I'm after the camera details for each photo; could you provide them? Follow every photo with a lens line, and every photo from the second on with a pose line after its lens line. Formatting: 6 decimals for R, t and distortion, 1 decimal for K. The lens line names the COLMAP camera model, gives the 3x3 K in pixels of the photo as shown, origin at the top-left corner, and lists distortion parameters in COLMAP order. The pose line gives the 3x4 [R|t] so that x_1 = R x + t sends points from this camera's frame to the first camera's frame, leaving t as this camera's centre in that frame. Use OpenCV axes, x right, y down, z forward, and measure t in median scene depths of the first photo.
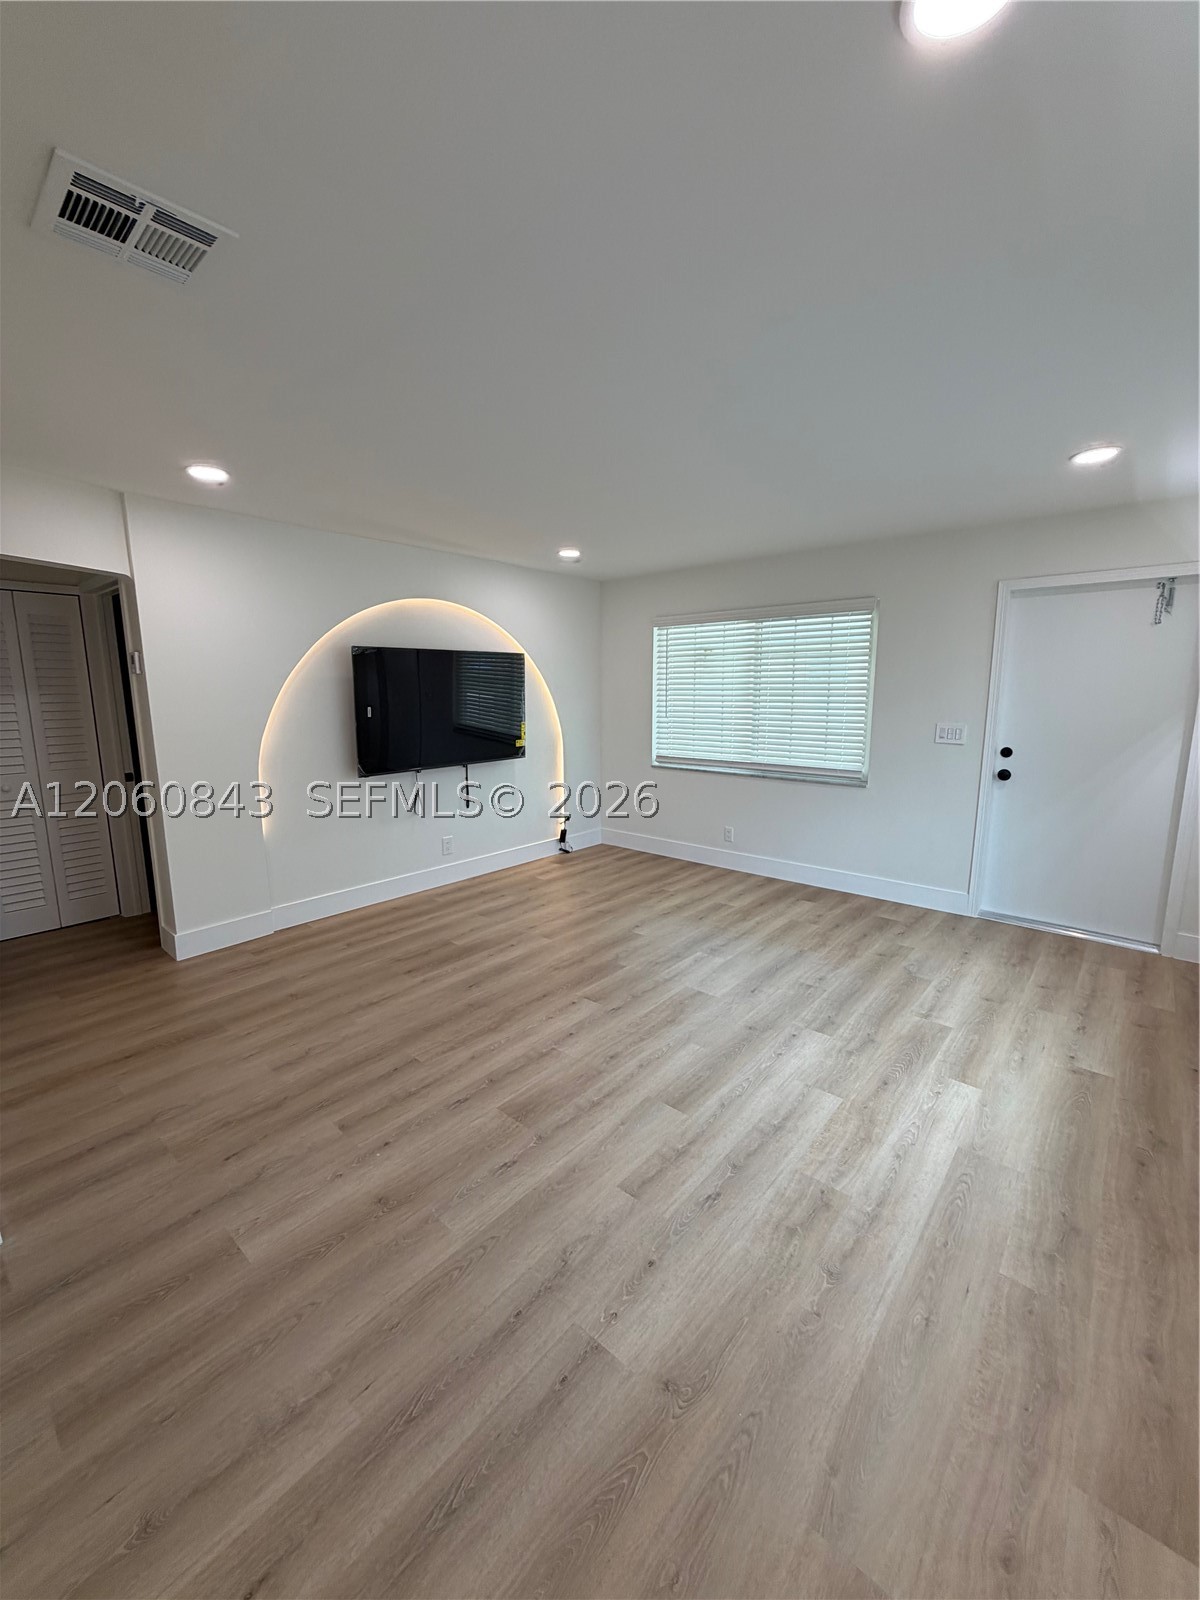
lens RADIAL K [[638.6, 0, 597.6], [0, 638.6, 794.5], [0, 0, 1]] dist [0.000129, -0.000196]
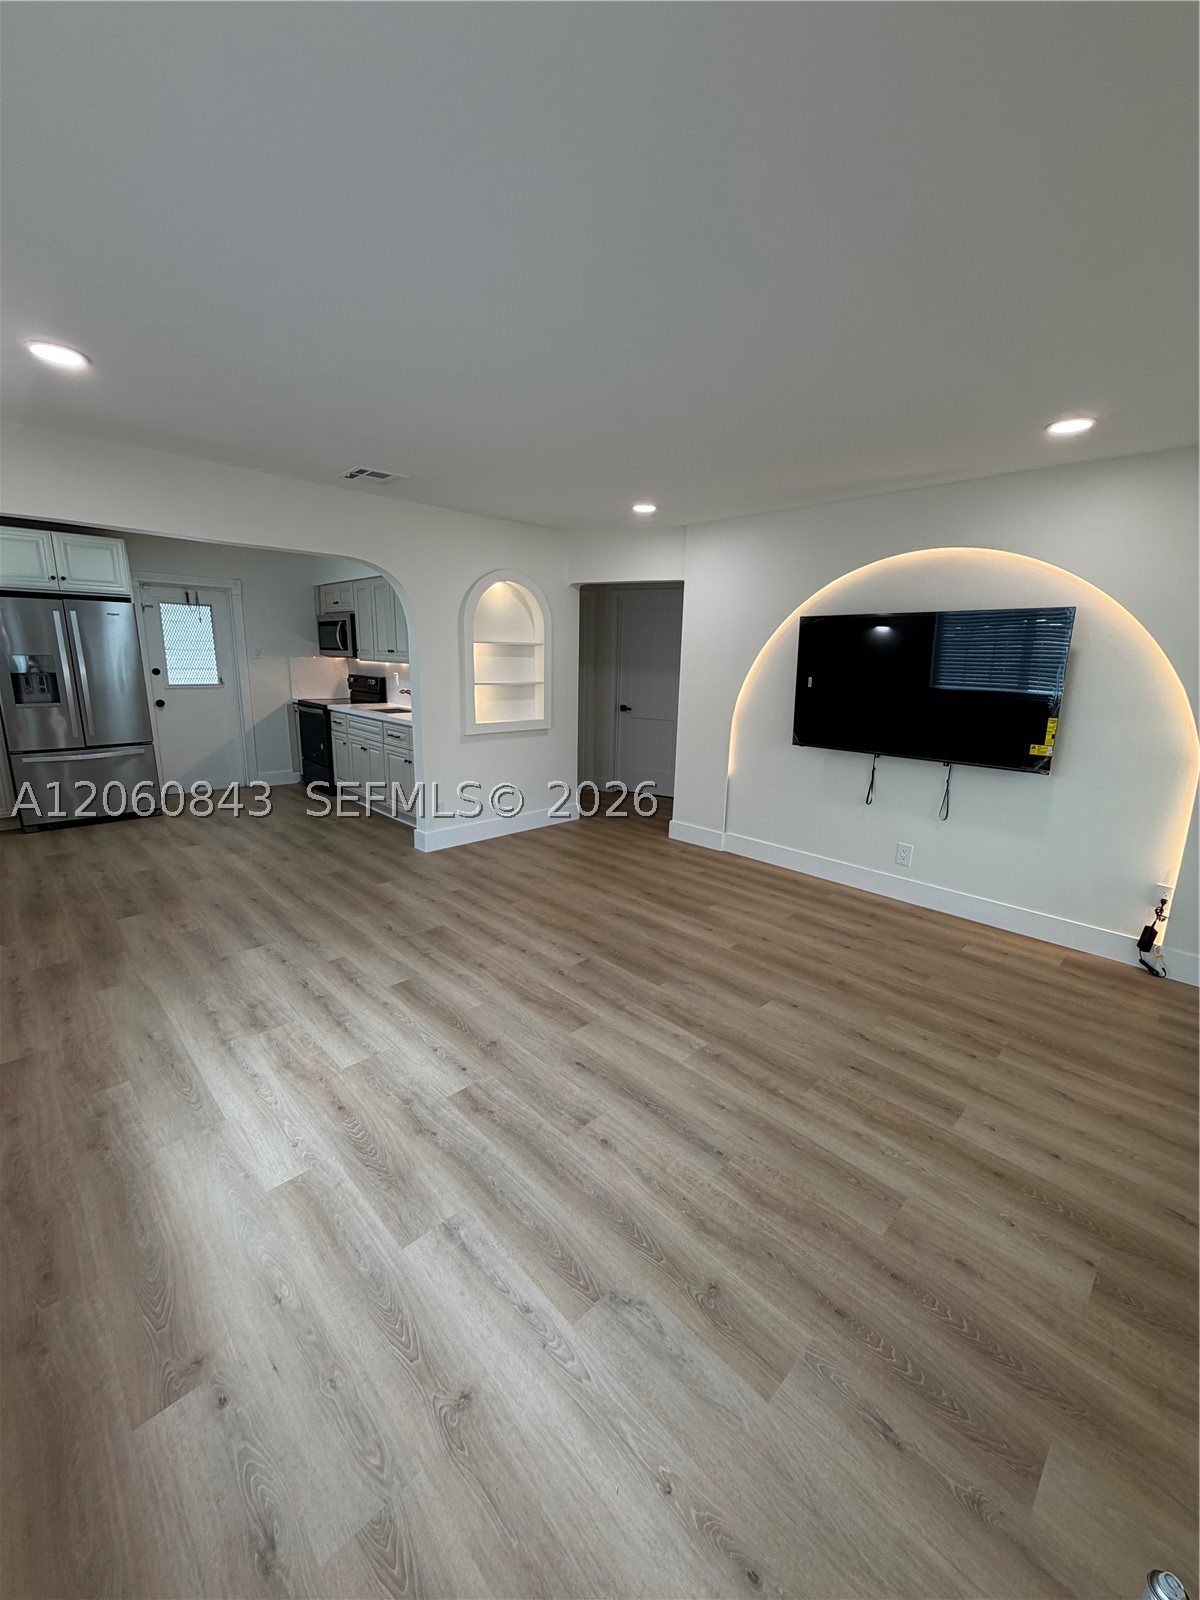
lens RADIAL K [[638.6, 0, 600.6], [0, 638.6, 789.3], [0, 0, 1]] dist [0.000129, -0.000196]
pose [[-0.083465, 0.207010, -0.974772, 0.838439], [-0.185502, 0.957860, 0.219302, -0.155688], [0.979093, 0.199126, -0.041547, 0.923002]]
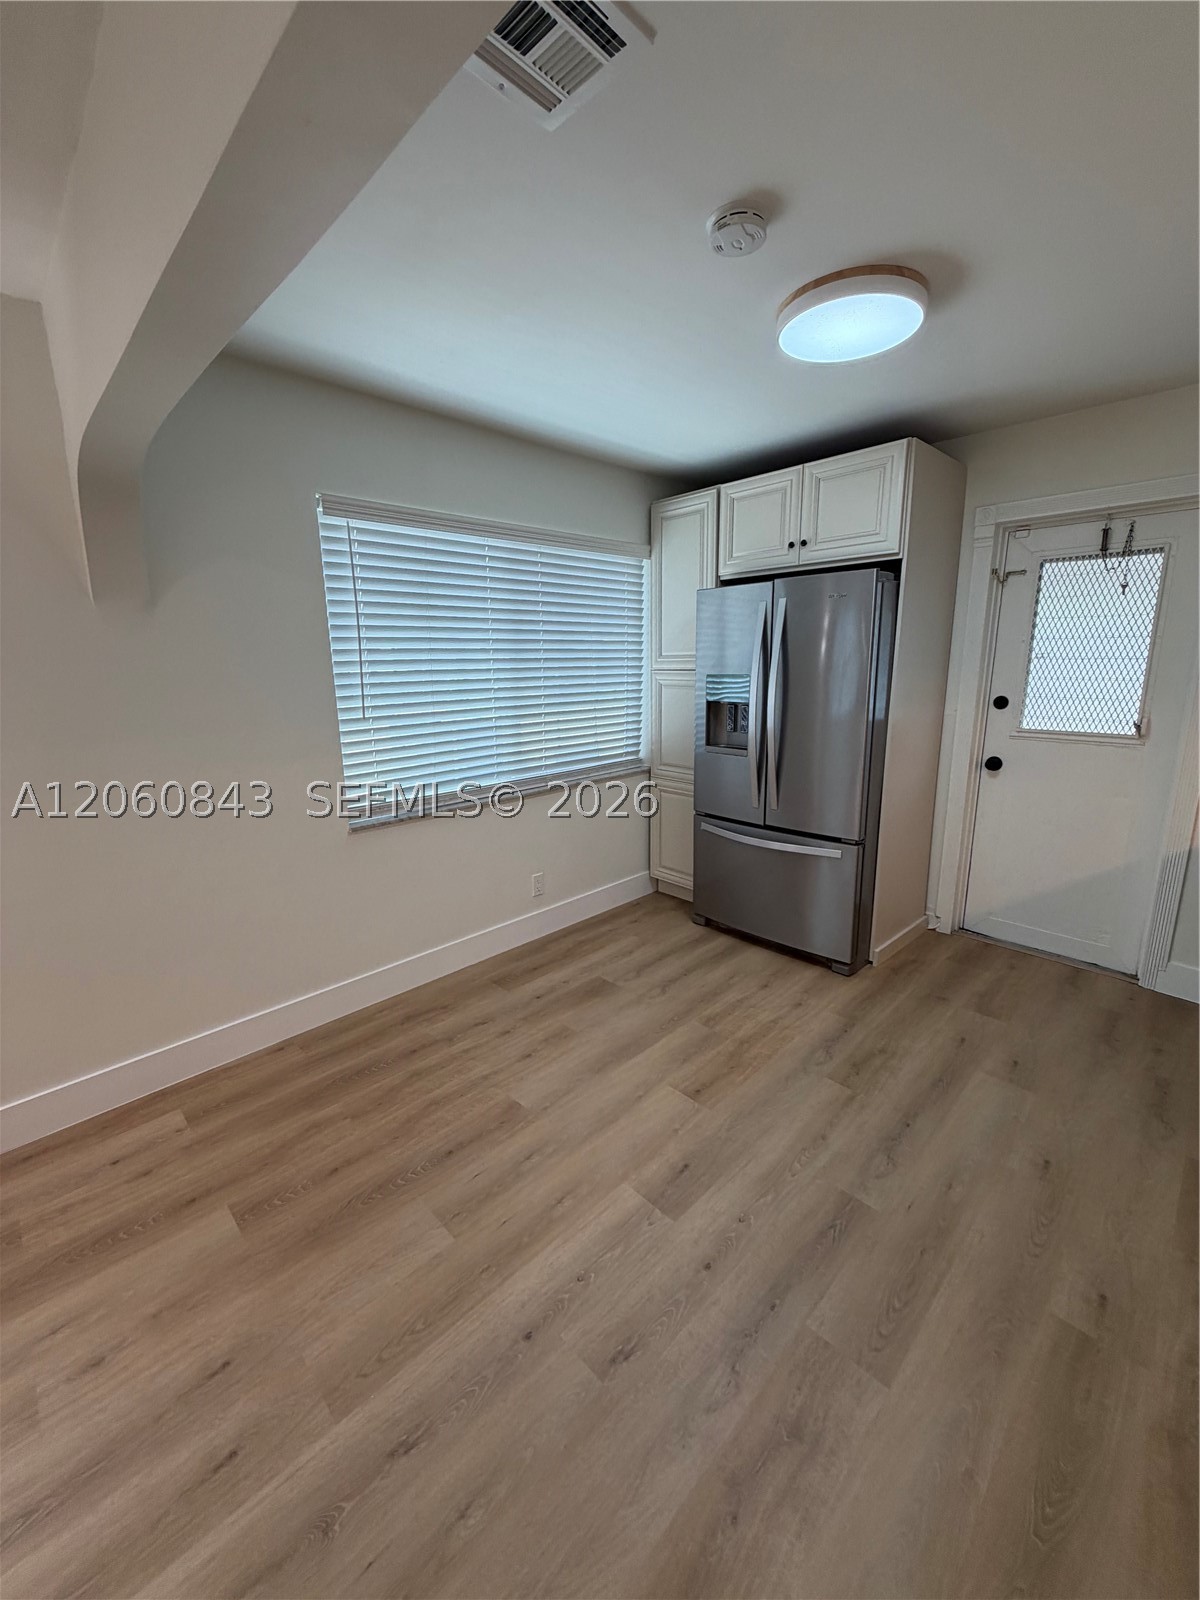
lens RADIAL K [[638.6, 0, 597.1], [0, 638.6, 792.4], [0, 0, 1]] dist [0.000129, -0.000196]
pose [[-0.996365, 0.000611, 0.085181, -0.405982], [0.031901, 0.929877, 0.366484, -0.080222], [-0.078984, 0.367870, -0.926517, 0.491977]]
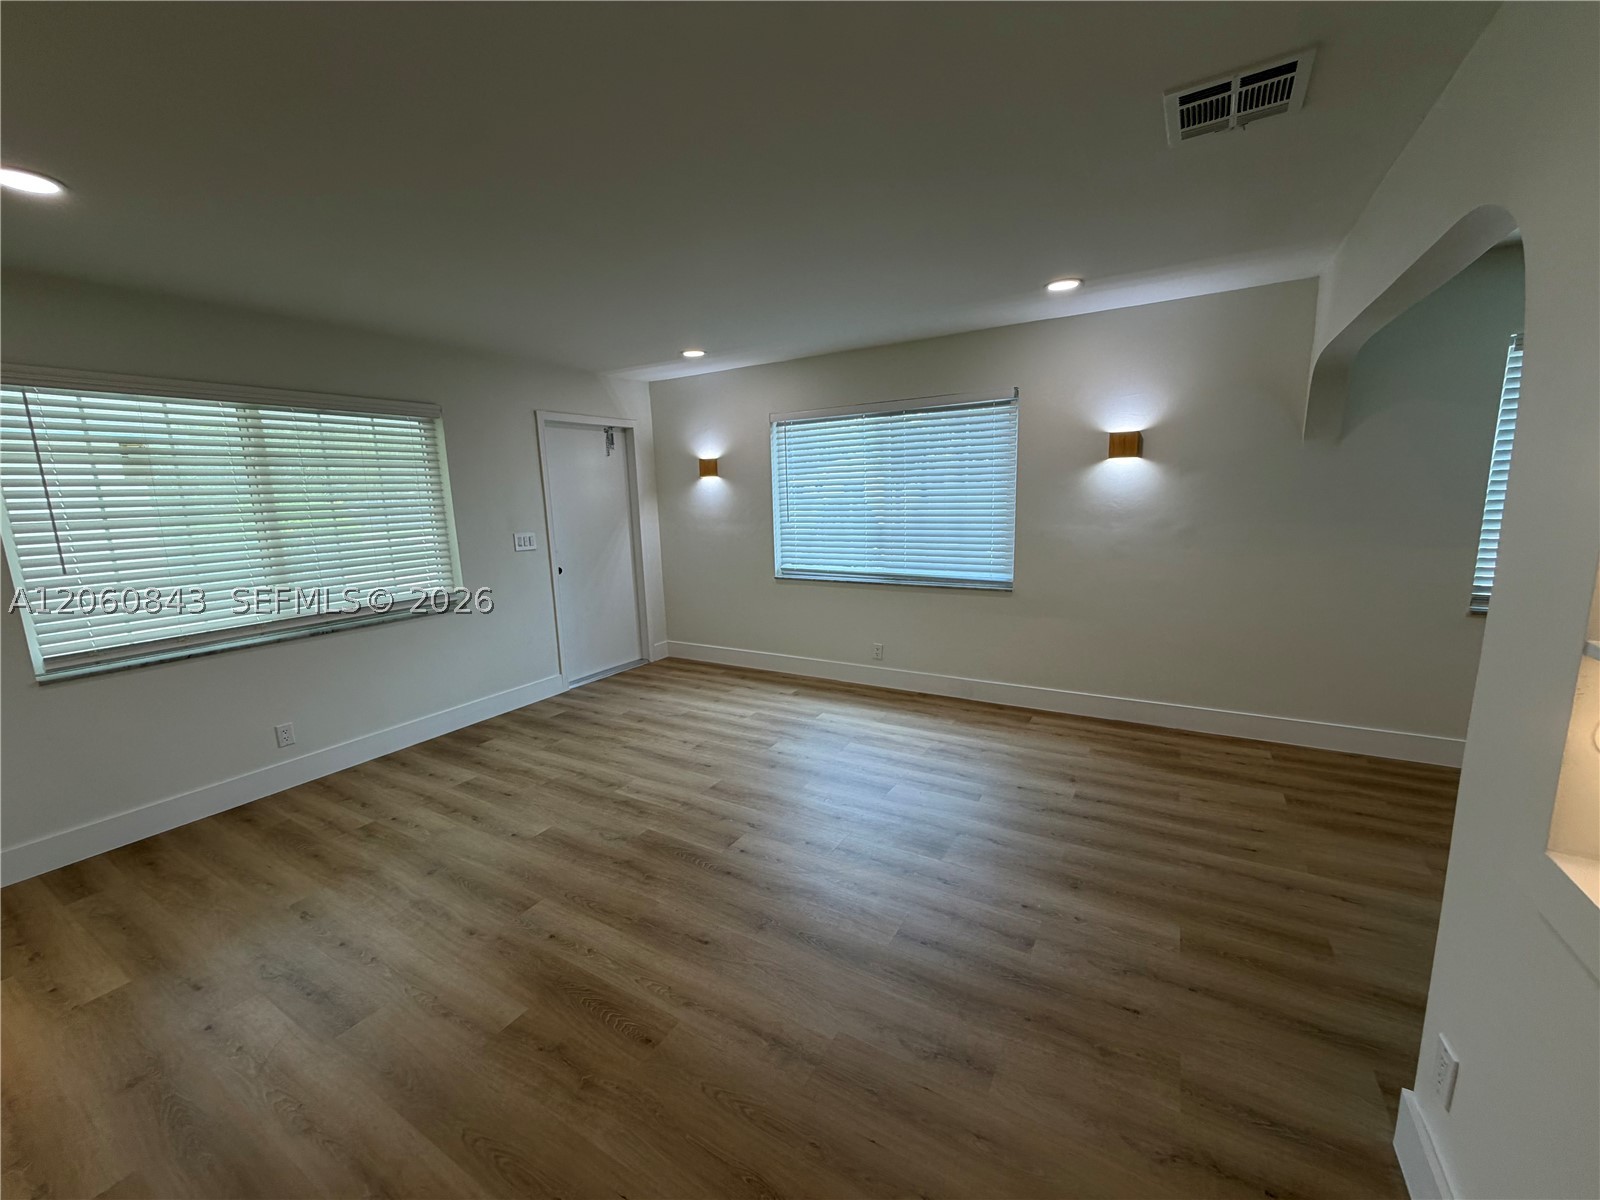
lens RADIAL K [[638.6, 0, 798.2], [0, 638.6, 599.8], [0, 0, 1]] dist [0.000129, -0.000196]
pose [[-0.176039, -0.158119, 0.971601, -0.764870], [0.193854, 0.962119, 0.191699, -0.144152], [-0.965107, 0.222095, -0.138719, 0.873789]]
